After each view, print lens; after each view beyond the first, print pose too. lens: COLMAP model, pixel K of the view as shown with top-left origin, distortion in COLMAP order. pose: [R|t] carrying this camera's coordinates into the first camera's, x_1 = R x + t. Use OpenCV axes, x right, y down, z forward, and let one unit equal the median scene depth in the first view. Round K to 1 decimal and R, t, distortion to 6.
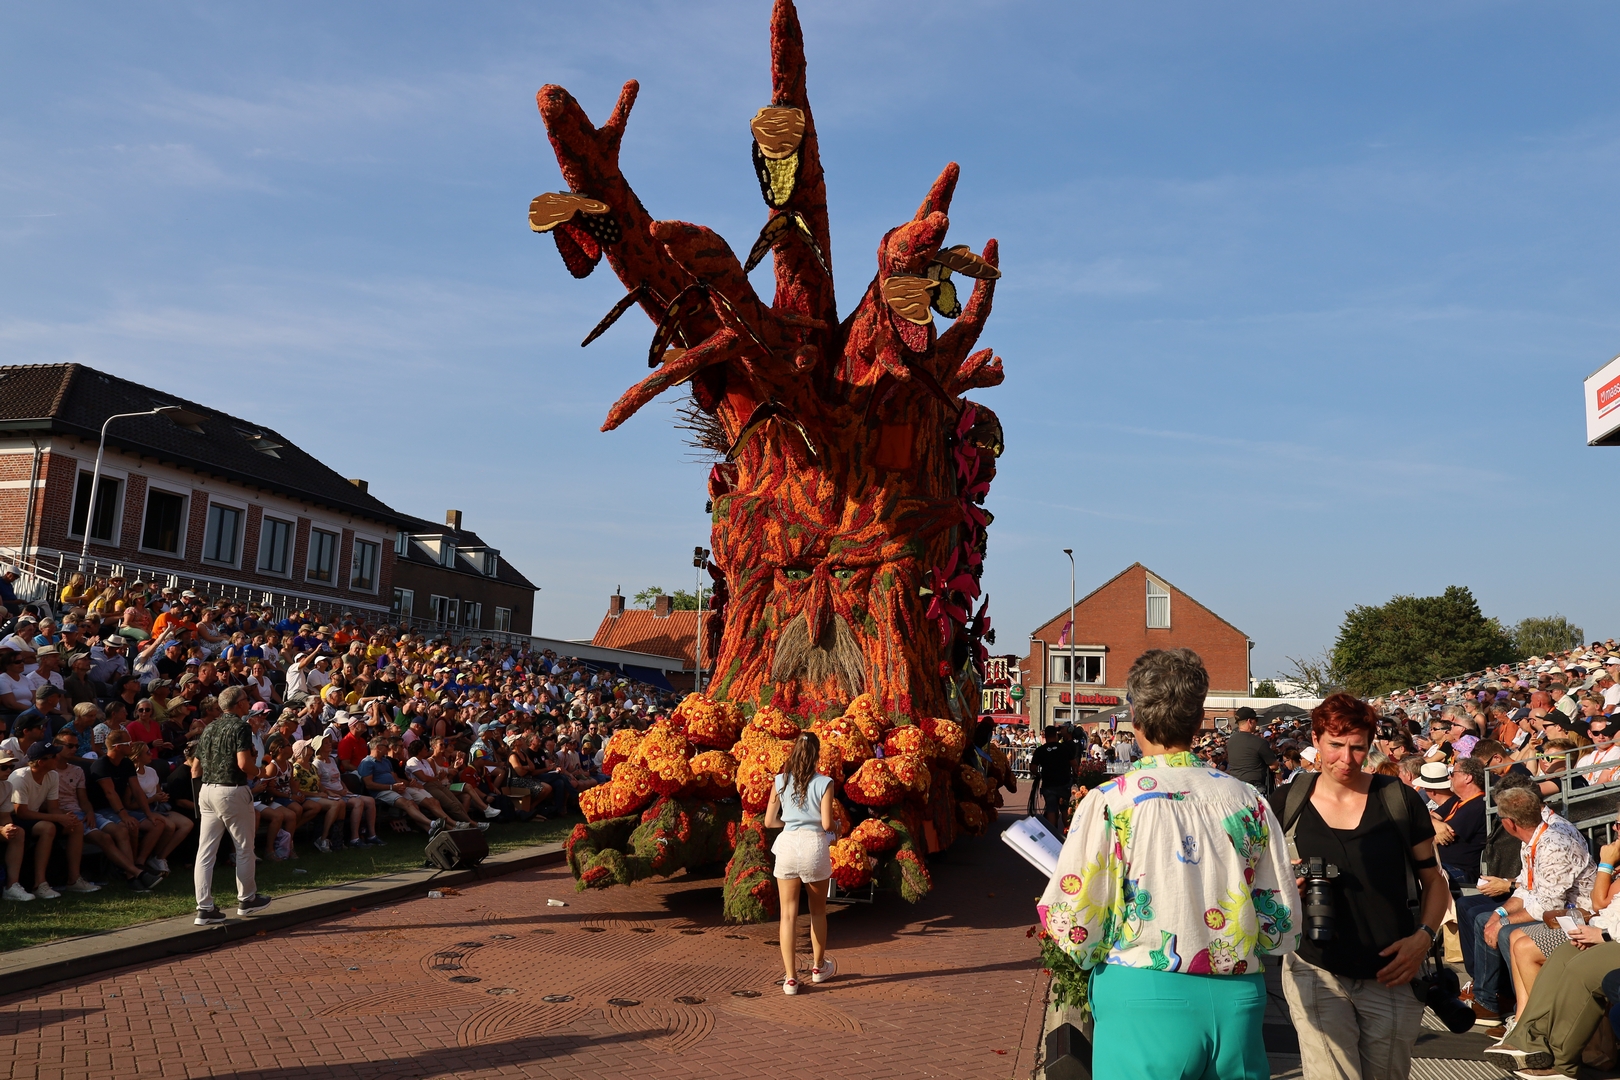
lens RADIAL K [[1252.2, 0, 821.6], [0, 1252.2, 532.4], [0, 0, 1]] dist [-0.003650, 0.000352]
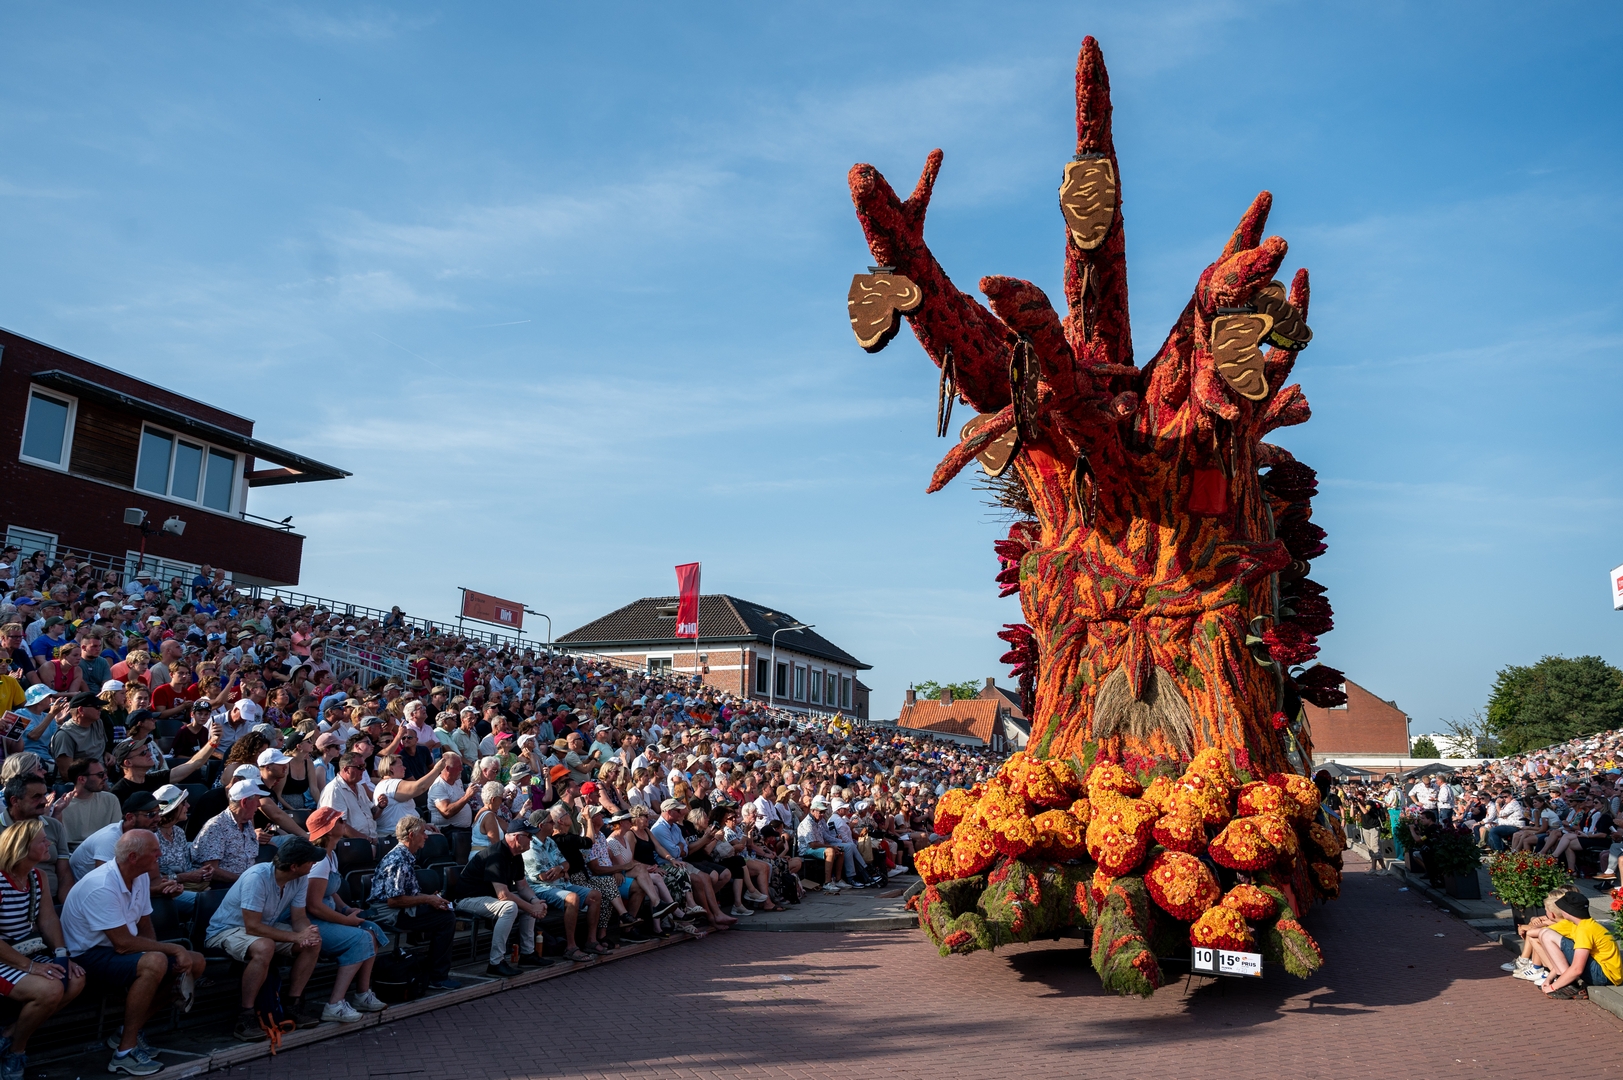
lens RADIAL K [[1174.0, 0, 773.4], [0, 1174.0, 544.2], [0, 0, 1]] dist [0.001489, -0.000096]
pose [[0.968022, -0.060290, -0.243514, -0.049542], [0.049393, 0.997496, -0.050616, 0.001622], [0.245956, 0.036969, 0.968576, 0.037253]]
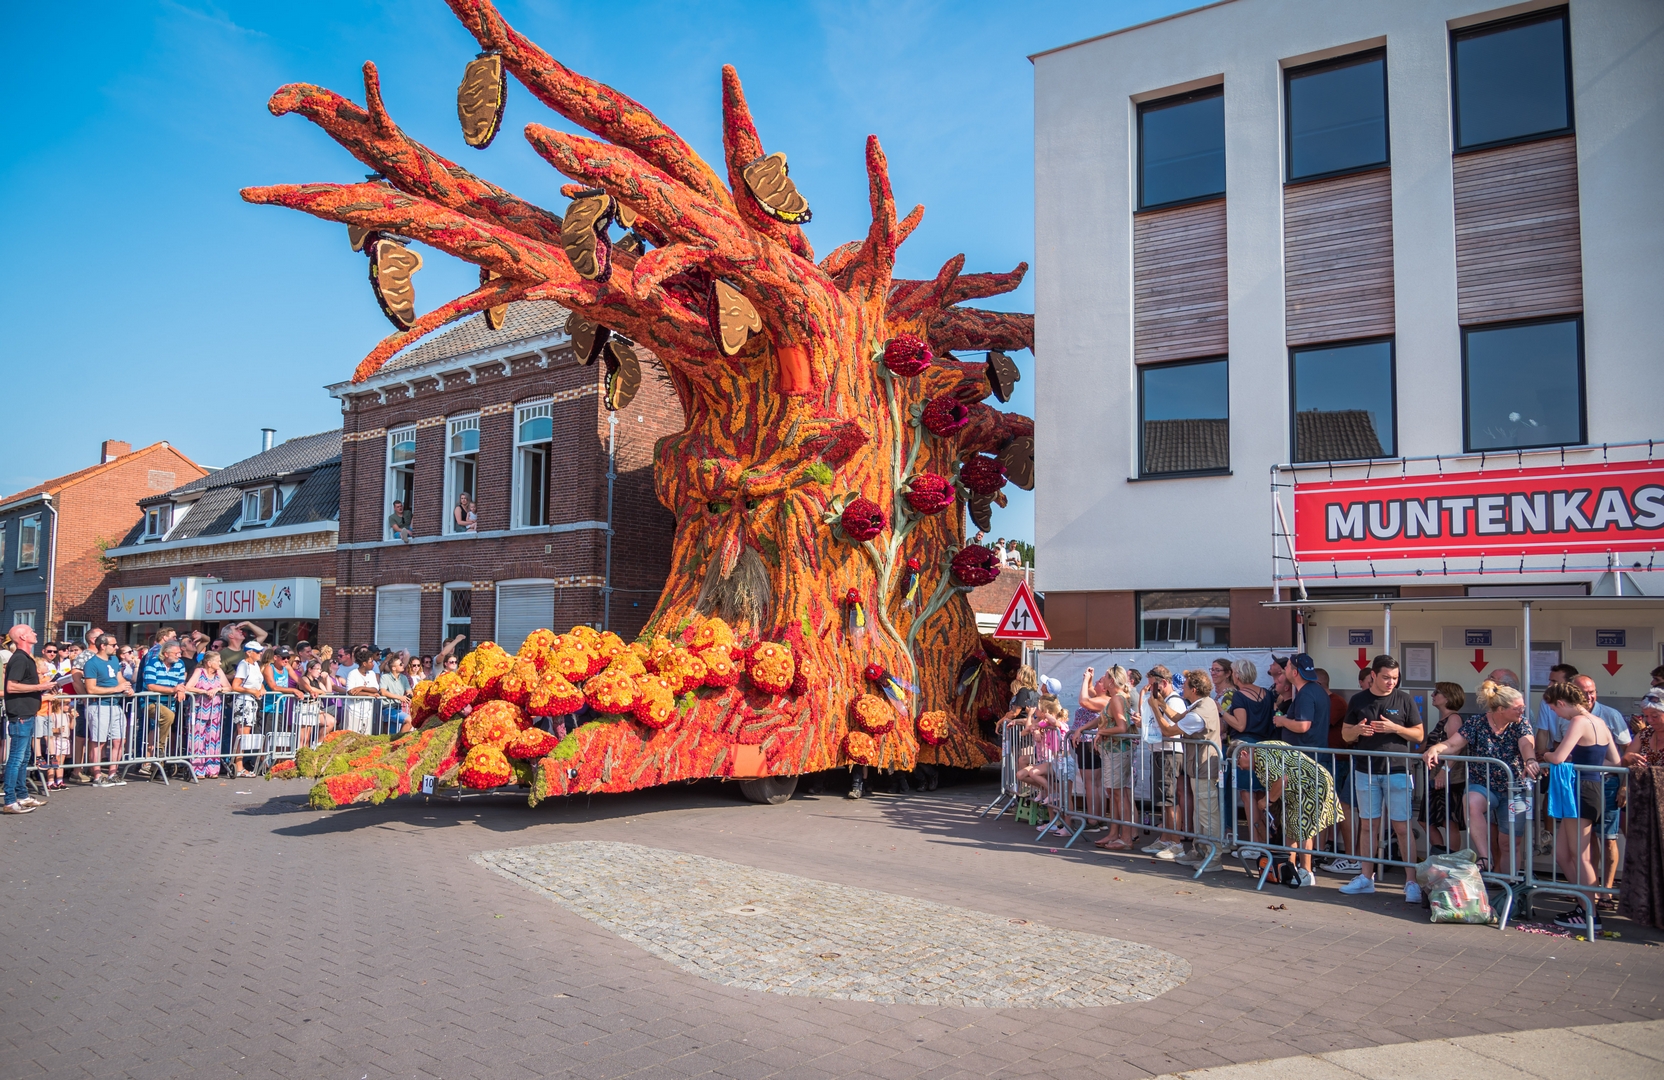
lens RADIAL K [[1237.6, 0, 774.2], [0, 1237.6, 584.8], [0, 0, 1]] dist [-0.058681, 0.000045]
pose [[0.897414, -0.043247, -0.439065, 0.462675], [0.069113, 0.996678, 0.043090, 0.055598], [0.435743, -0.069014, 0.897421, 0.124695]]
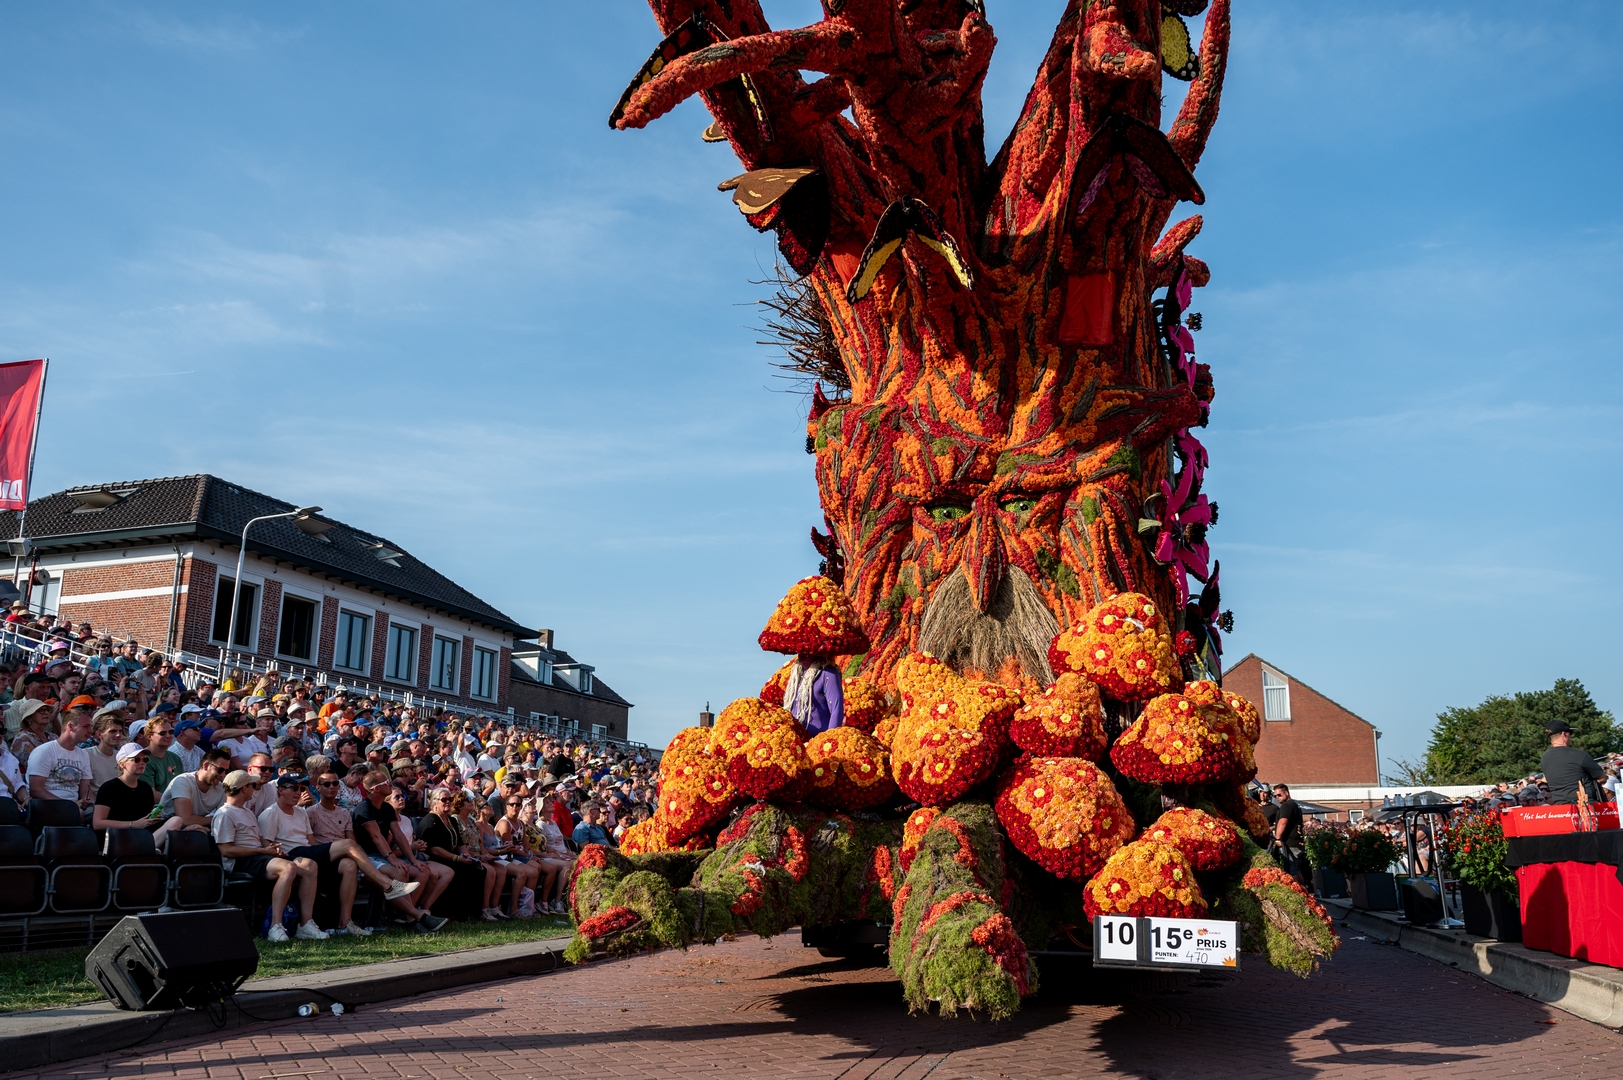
lens RADIAL K [[1244.7, 0, 819.1], [0, 1244.7, 595.2], [0, 0, 1]] dist [0.003379, -0.000444]
pose [[0.996350, -0.044176, -0.073049, -0.042017], [0.039560, 0.997199, -0.063478, 0.118219], [0.075648, 0.060357, 0.995306, 0.347558]]
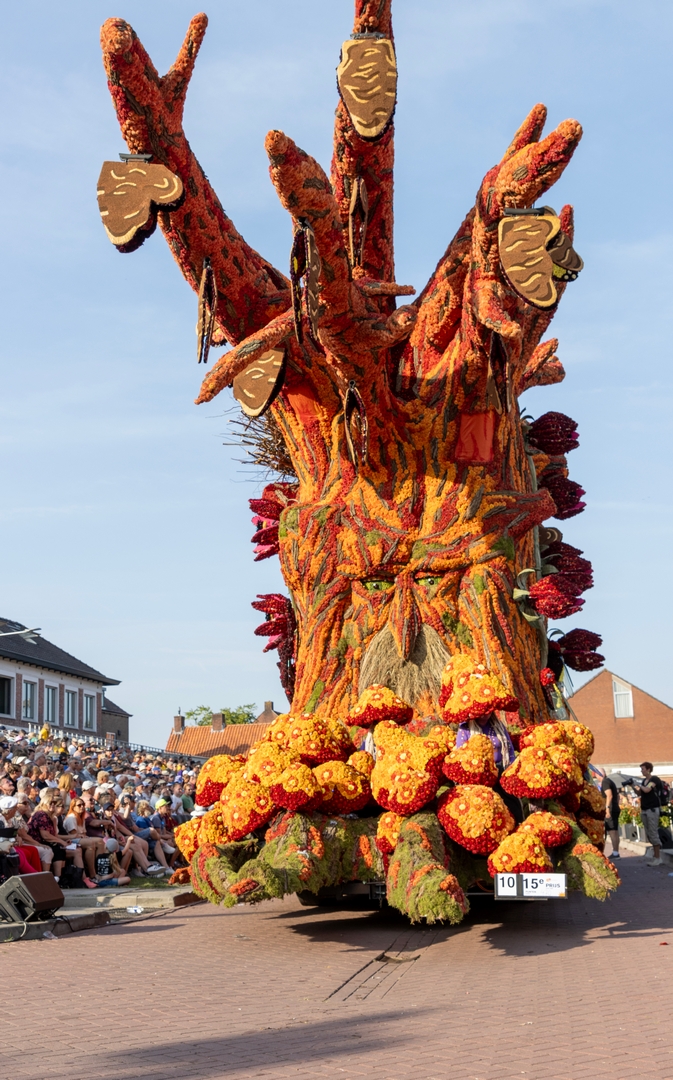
lens RADIAL K [[1275.6, 0, 281.6], [0, 1275.6, 609.1], [0, 0, 1]] dist [0.017517, 0.009750]
pose [[0.997790, -0.066281, -0.004732, -0.087844], [0.066220, 0.997730, -0.012200, 0.058482], [0.005529, 0.011860, 0.999914, 0.067652]]
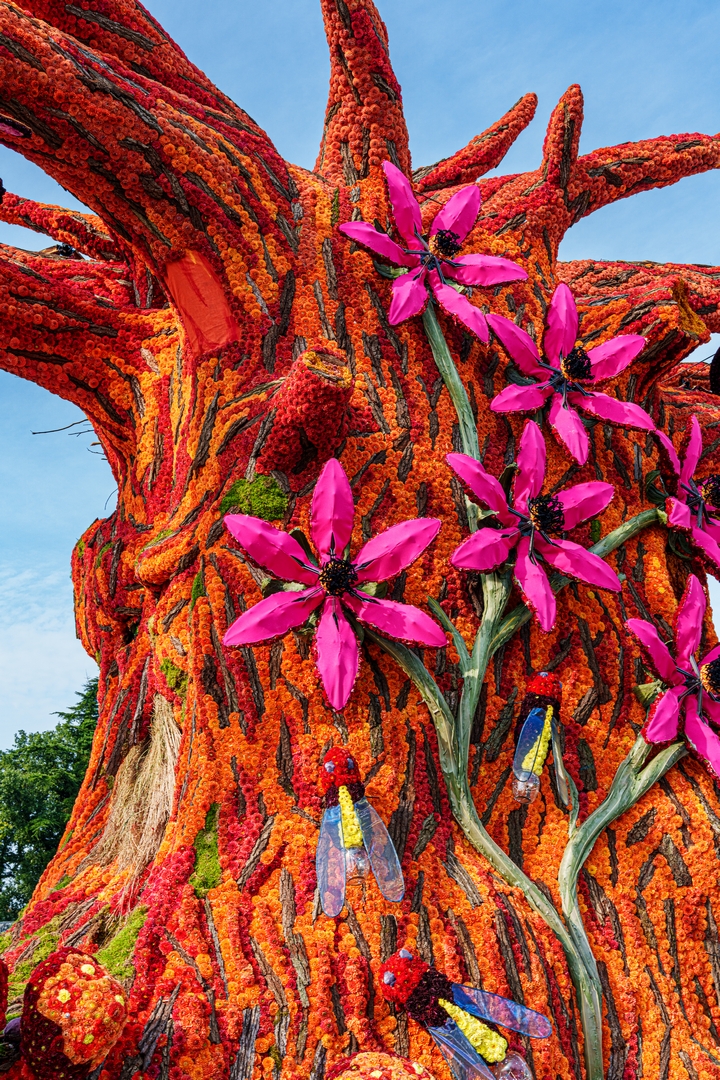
lens RADIAL K [[1073.6, 0, 360.0], [0, 1073.6, 540.0], [0, 0, 1]] dist [0.010888, 0.005216]
pose [[0.674398, -0.334066, -0.658473, 0.337324], [0.173062, 0.938470, -0.298871, 0.142194], [0.717800, 0.087601, 0.690716, 0.782382]]
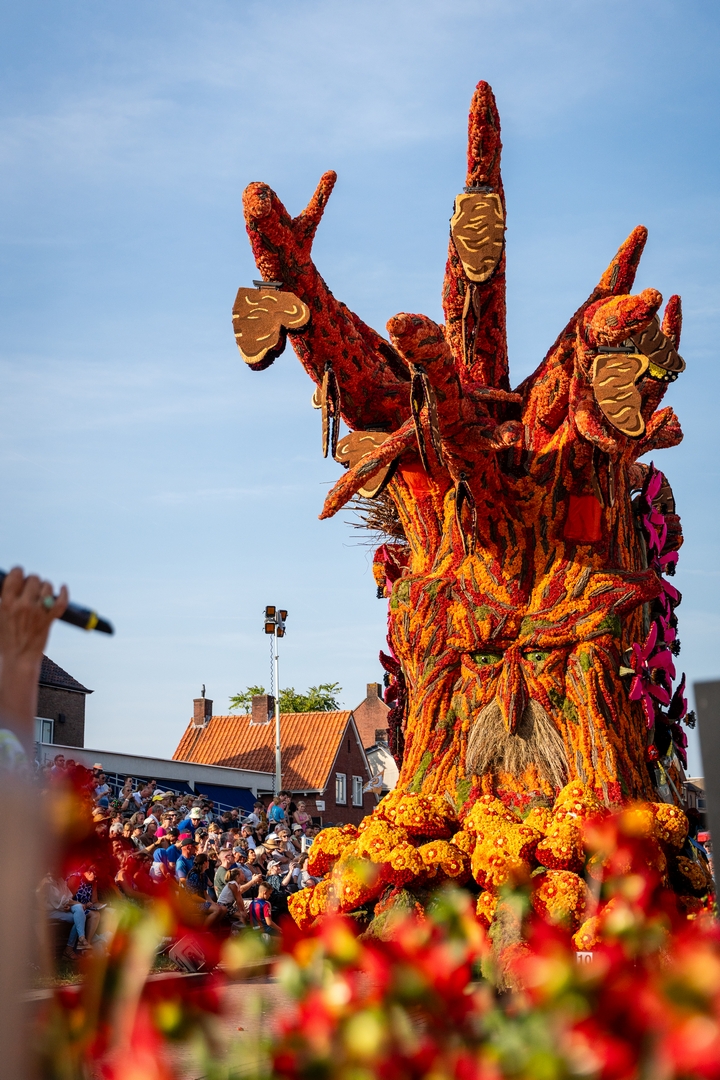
lens RADIAL K [[1549.9, 0, 321.4], [0, 1549.9, 518.5], [0, 0, 1]] dist [-0.009594, -0.061574]
pose [[0.997773, -0.048719, -0.045559, -0.086142], [0.045502, 0.996567, -0.069160, 0.003213], [0.048772, 0.066933, 0.996565, -0.171914]]
